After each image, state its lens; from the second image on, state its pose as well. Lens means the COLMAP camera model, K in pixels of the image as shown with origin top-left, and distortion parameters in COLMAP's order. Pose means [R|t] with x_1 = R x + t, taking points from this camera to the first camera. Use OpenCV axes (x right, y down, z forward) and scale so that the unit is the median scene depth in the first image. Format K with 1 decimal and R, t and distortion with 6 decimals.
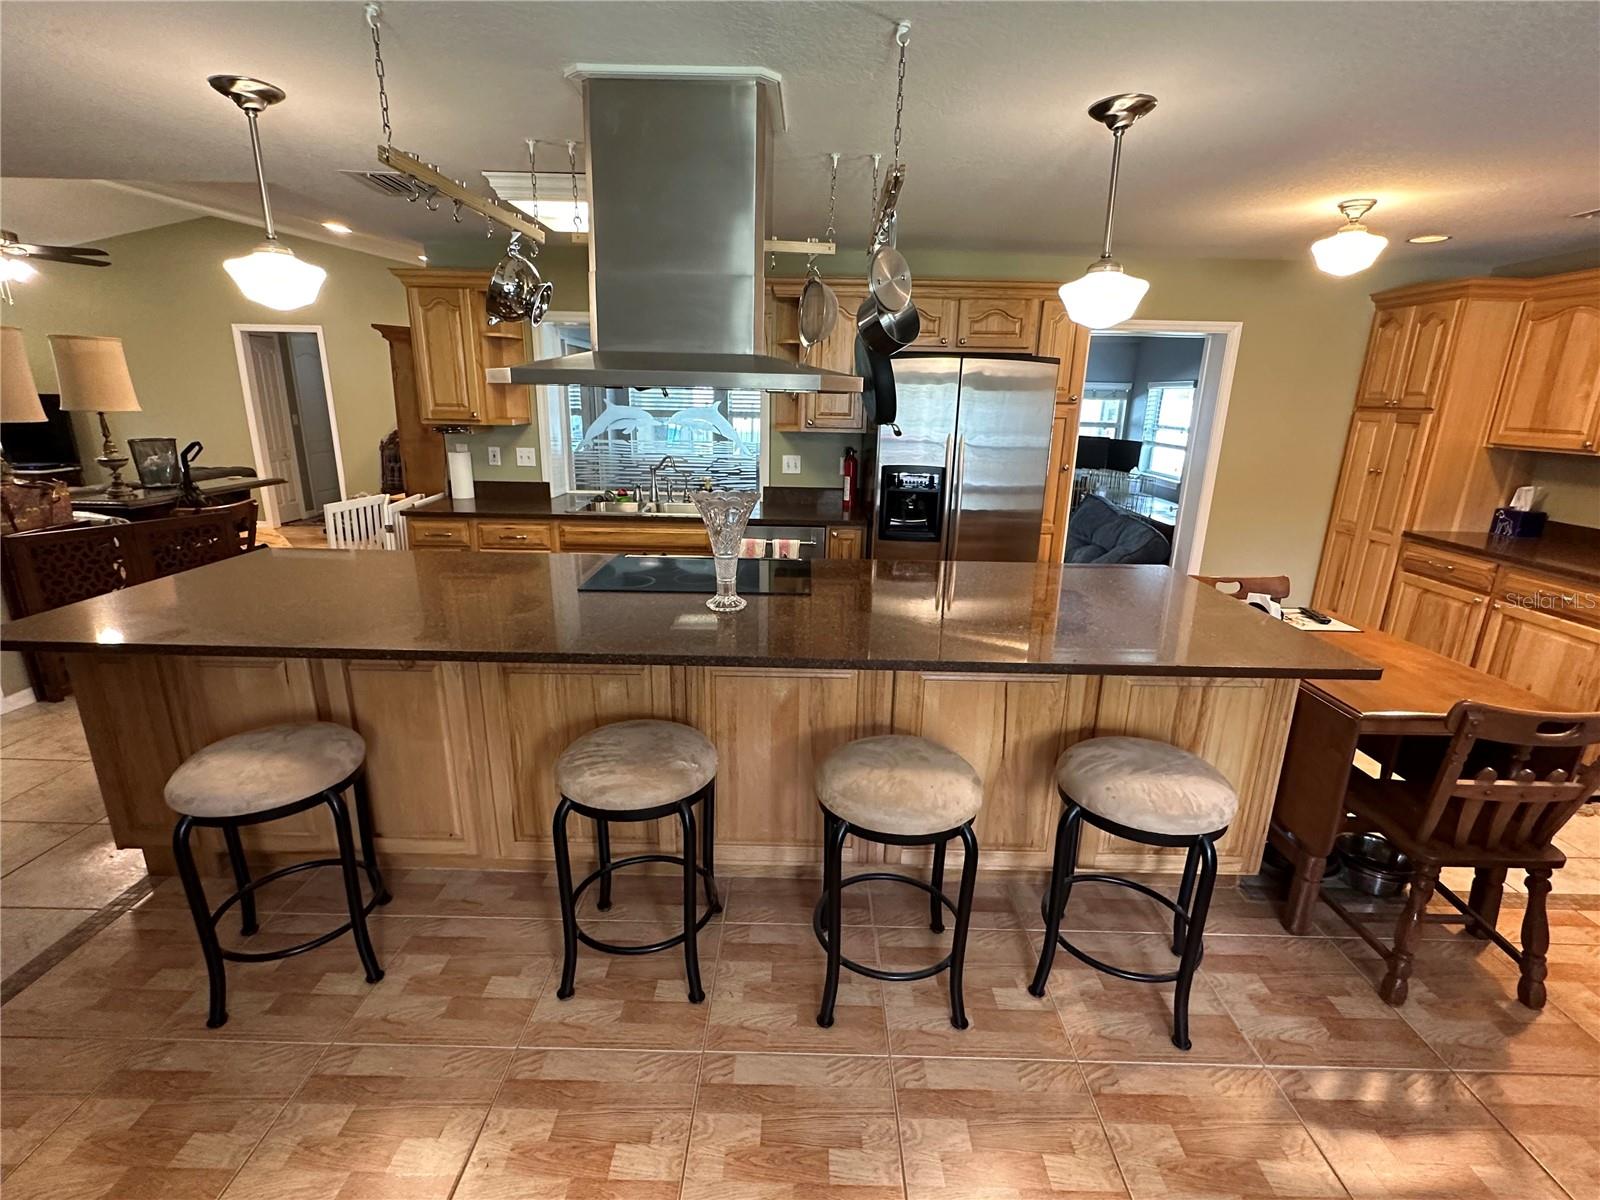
lens RADIAL K [[736.4, 0, 801.6], [0, 736.4, 595.5], [0, 0, 1]] dist [0.004448, 0.000500]
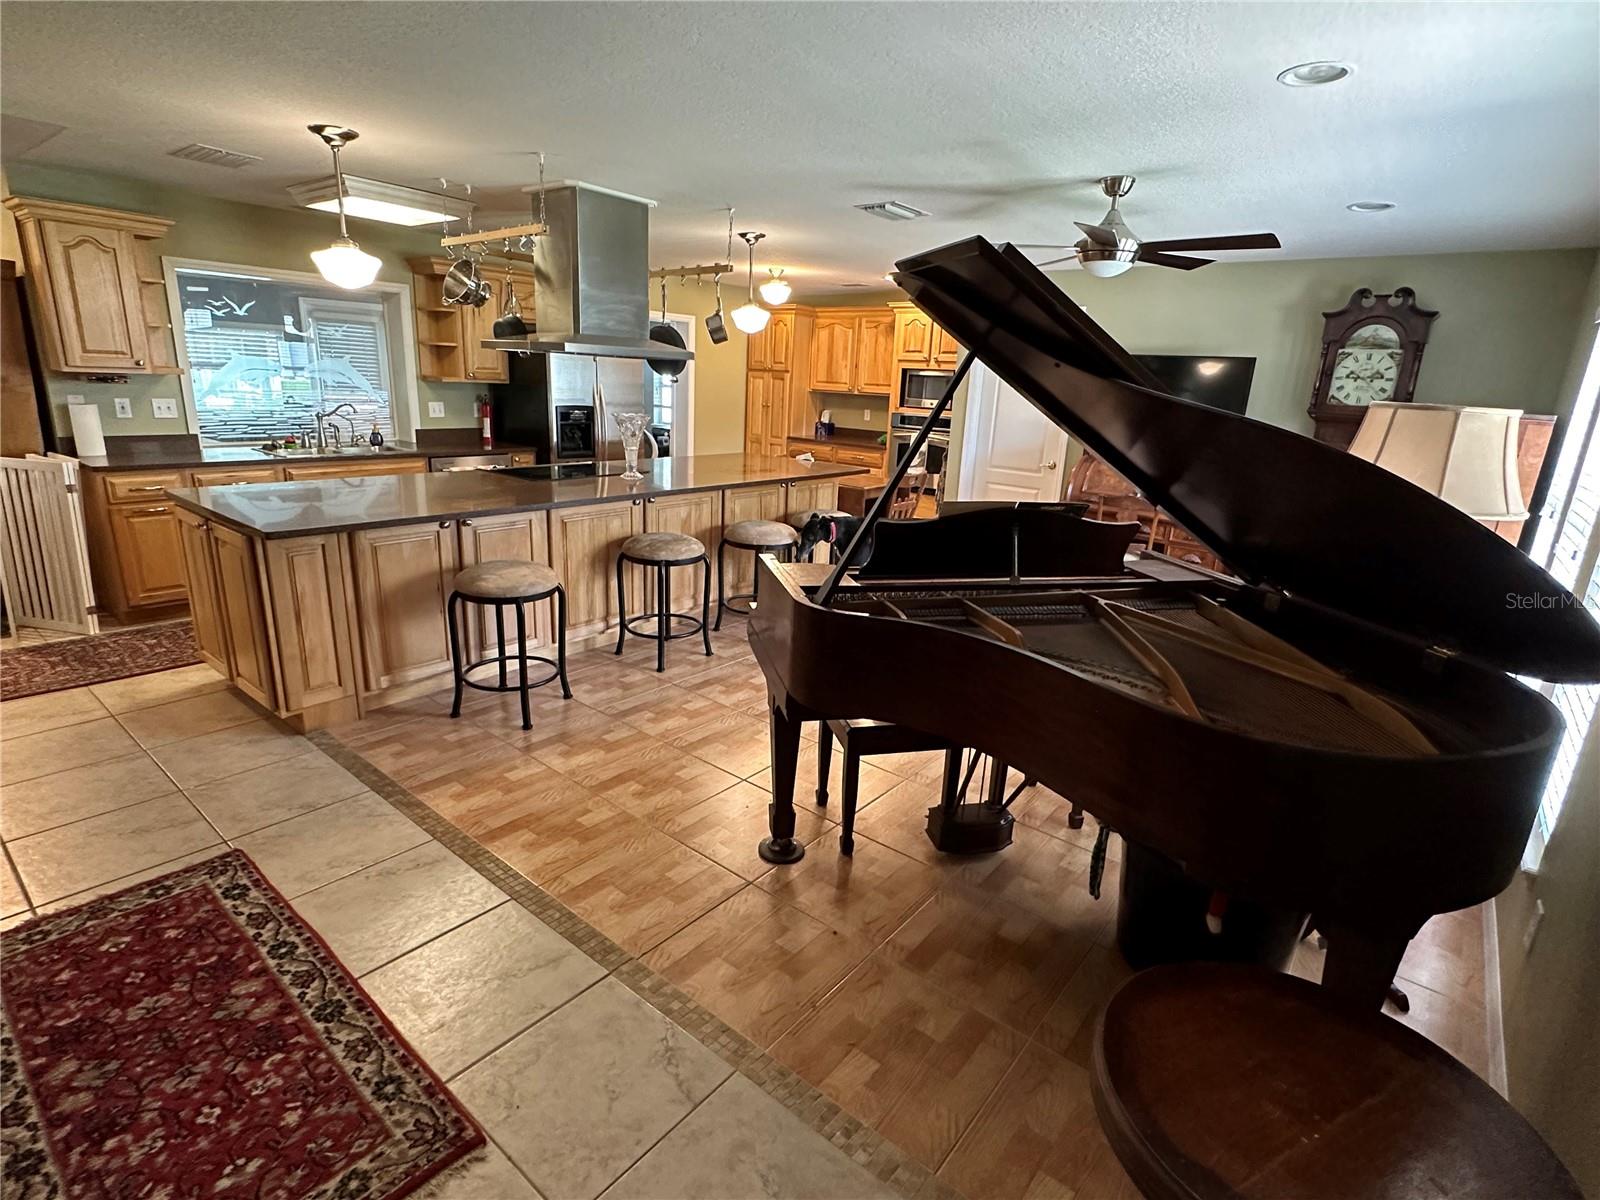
lens RADIAL K [[789.6, 0, 807.8], [0, 789.6, 593.6], [0, 0, 1]] dist [0.002877, 0.000263]
pose [[0.619330, -0.201117, 0.758935, -0.729857], [0.172996, 0.977834, 0.117952, 0.073377], [-0.765835, 0.058242, 0.640395, -0.292866]]
